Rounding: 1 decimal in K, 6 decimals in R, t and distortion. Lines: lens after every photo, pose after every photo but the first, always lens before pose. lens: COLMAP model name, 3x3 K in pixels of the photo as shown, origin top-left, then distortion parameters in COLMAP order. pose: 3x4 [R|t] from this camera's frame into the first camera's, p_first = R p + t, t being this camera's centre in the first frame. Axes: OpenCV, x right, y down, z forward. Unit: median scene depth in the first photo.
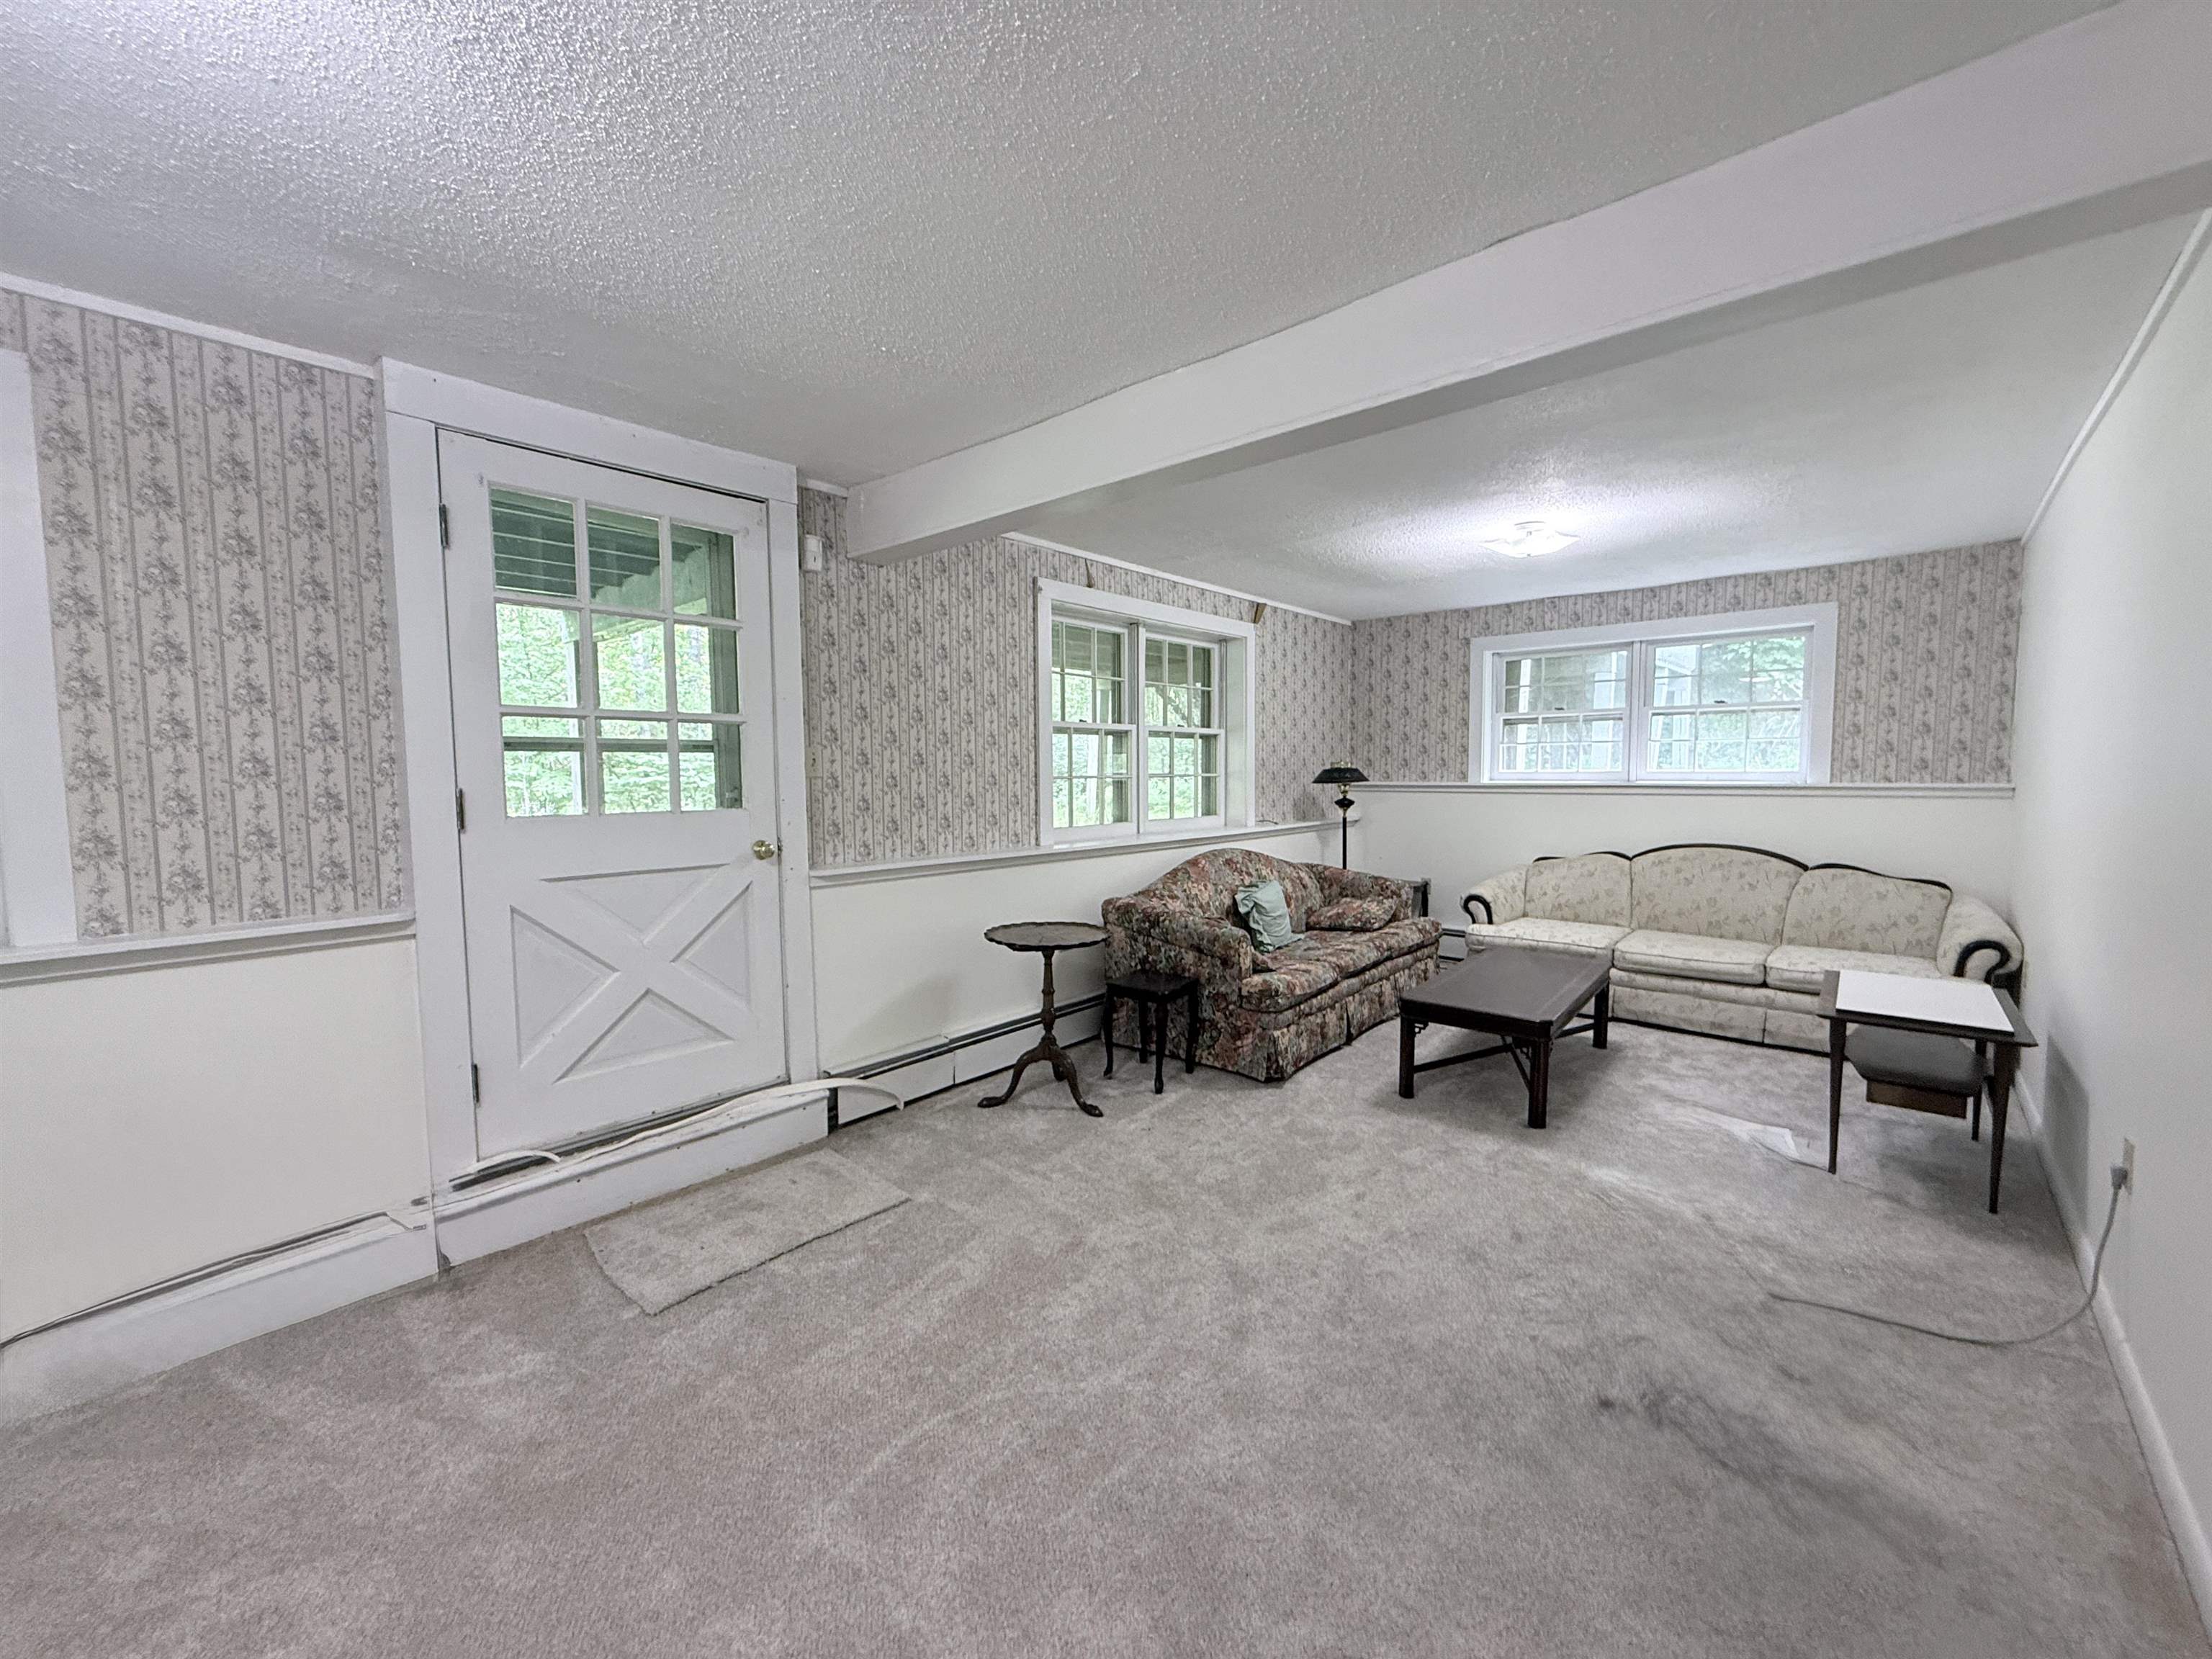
lens RADIAL K [[882.0, 0, 1102.6], [0, 882.0, 826.8], [0, 0, 1]] dist [0.000609, -0.000031]
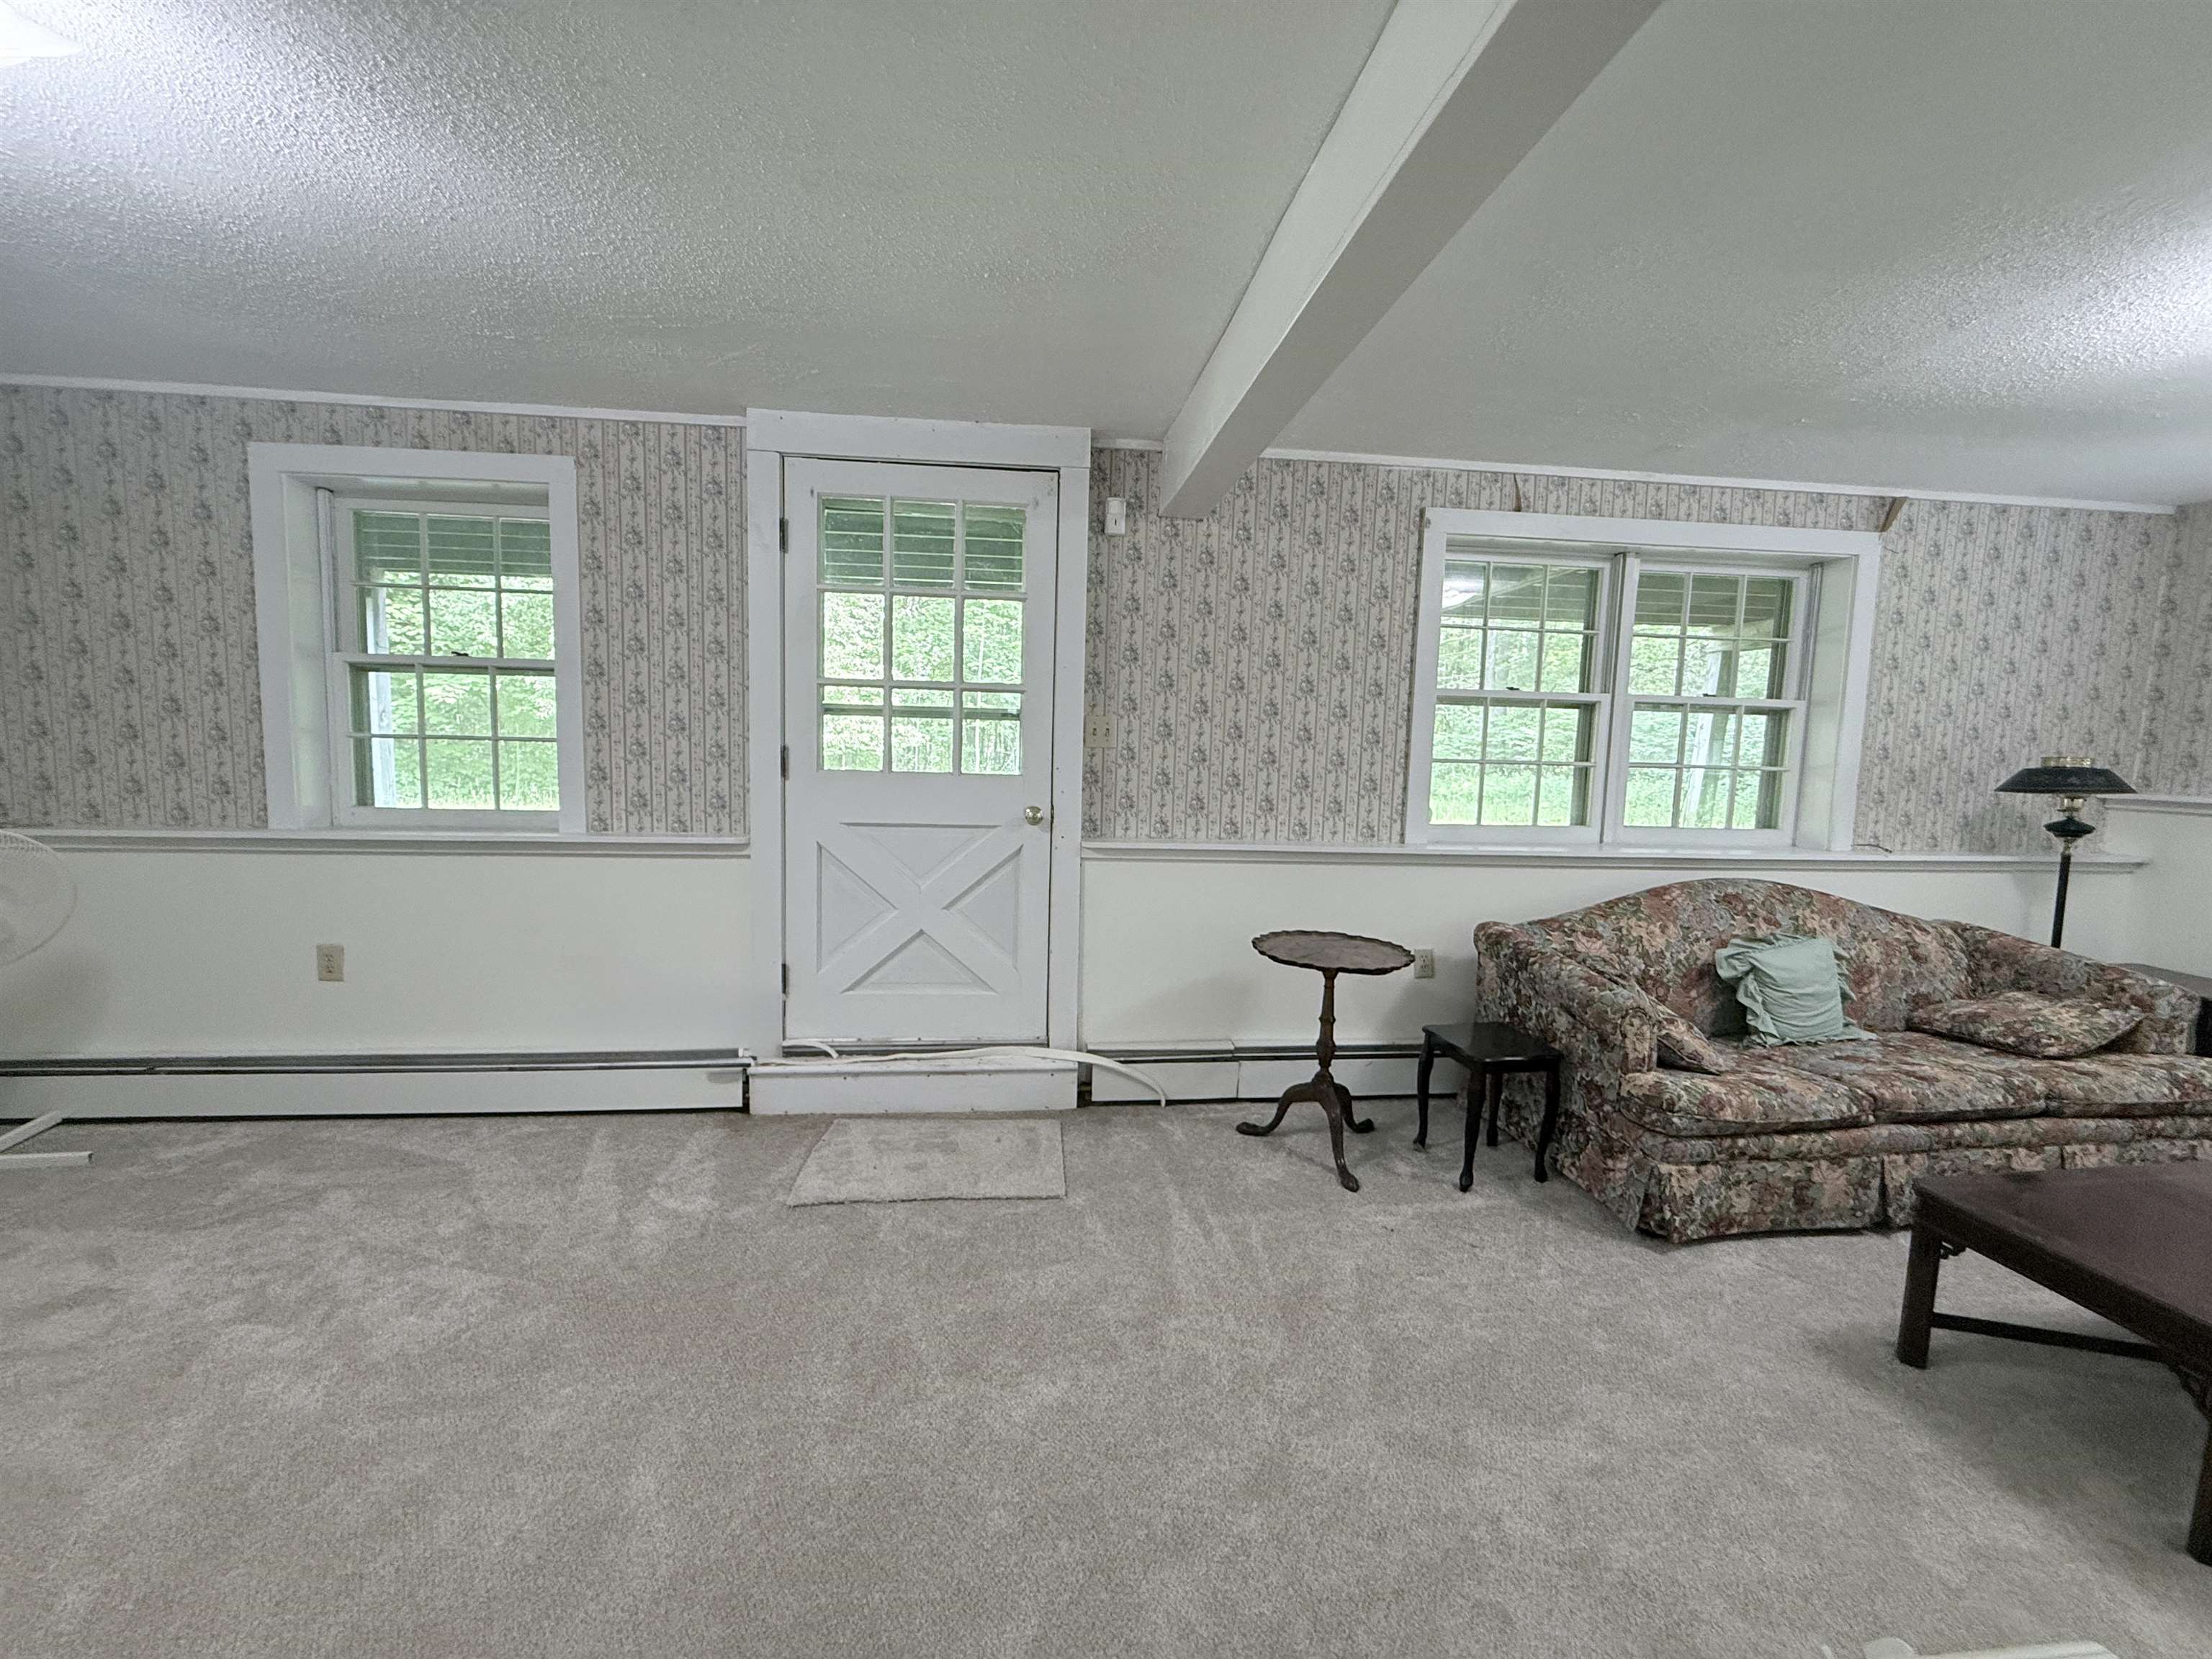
lens RADIAL K [[882.0, 0, 1102.6], [0, 882.0, 826.8], [0, 0, 1]] dist [0.000609, -0.000031]
pose [[0.740495, 0.089870, -0.666026, 0.292756], [-0.075382, 0.995872, 0.050568, -0.015467], [0.667821, 0.012761, 0.744212, 0.236334]]
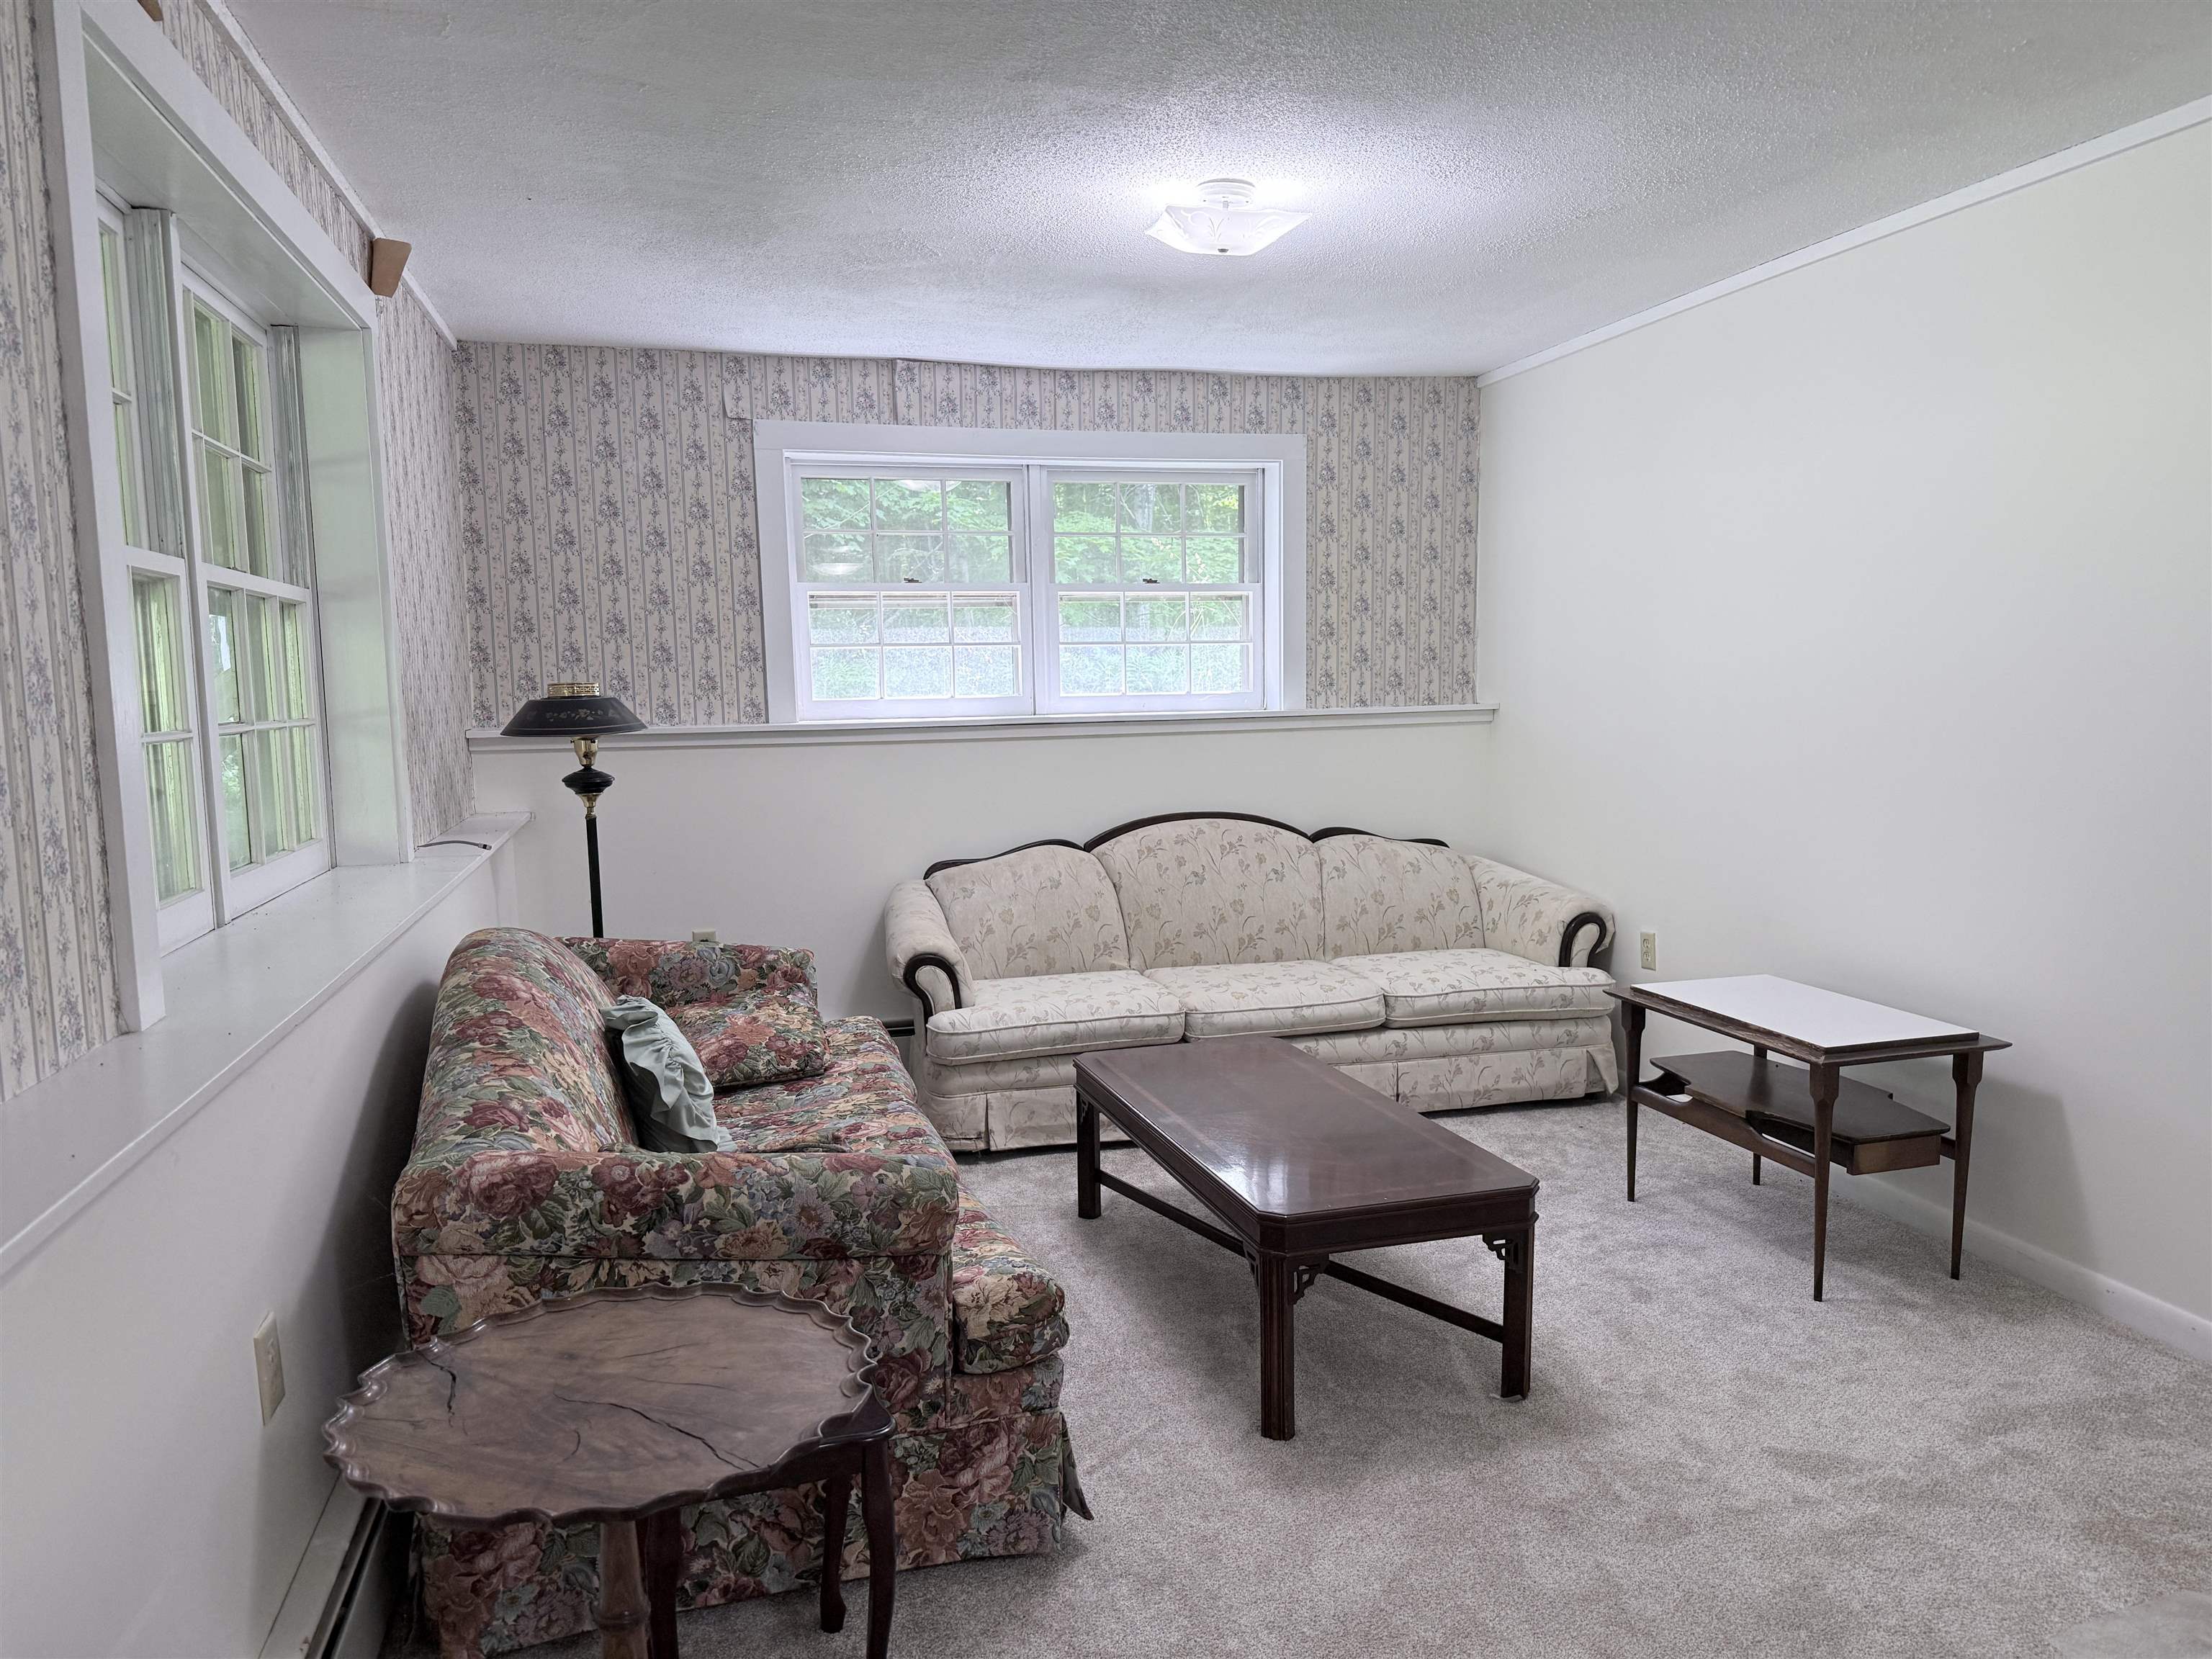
lens RADIAL K [[1542.7, 0, 1108.6], [0, 1542.7, 841.4], [0, 0, 1]] dist [0.138770, -0.219236]
pose [[0.544108, -0.092642, 0.833884, -0.315154], [0.069818, 0.995438, 0.065034, -0.045560], [-0.836105, 0.022835, 0.548094, 0.600711]]
